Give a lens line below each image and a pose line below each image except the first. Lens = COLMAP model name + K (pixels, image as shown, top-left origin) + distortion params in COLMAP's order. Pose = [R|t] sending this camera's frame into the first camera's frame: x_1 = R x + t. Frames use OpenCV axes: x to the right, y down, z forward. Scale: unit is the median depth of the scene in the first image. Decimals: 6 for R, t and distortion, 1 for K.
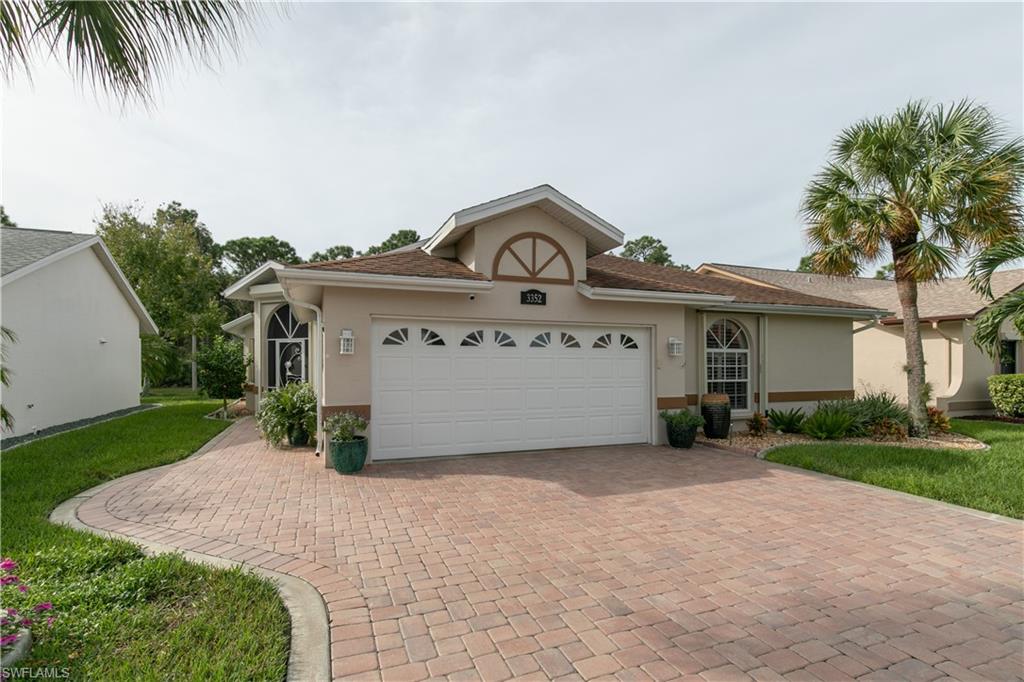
lens RADIAL K [[489.4, 0, 517.3], [0, 489.4, 364.2], [0, 0, 1]] dist [0.000572, -0.000291]
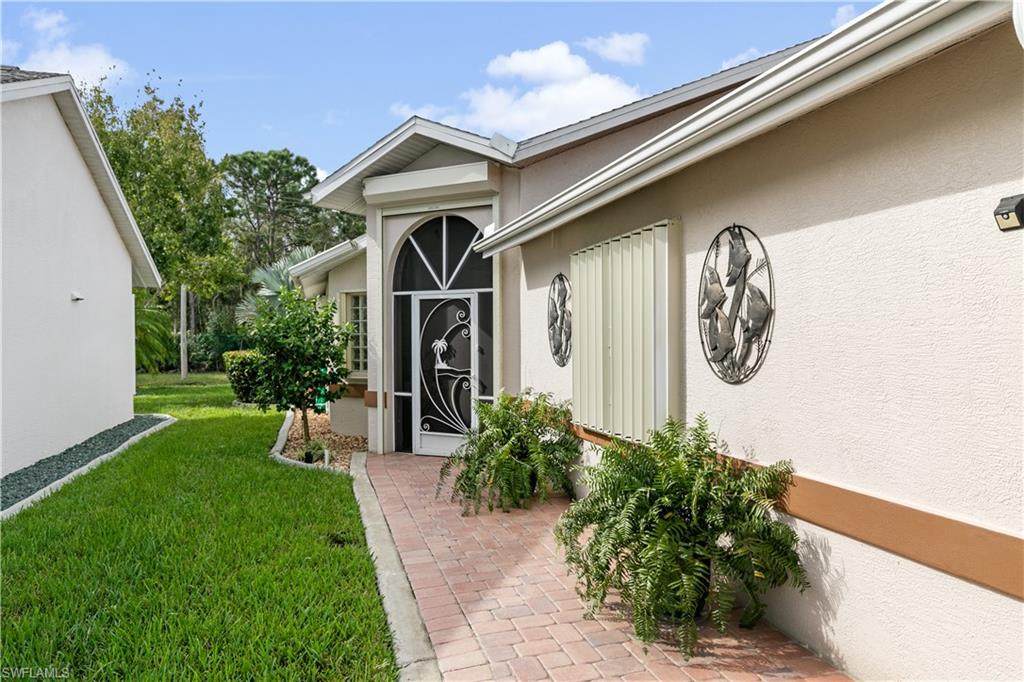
lens RADIAL K [[689.5, 0, 510.6], [0, 689.5, 339.5], [0, 0, 1]] dist [0.000024, 0.002685]
pose [[0.993174, 0.003826, -0.116583, -0.229145], [-0.003381, 0.999986, 0.004012, -0.006050], [0.116596, -0.003591, 0.993173, 0.251099]]
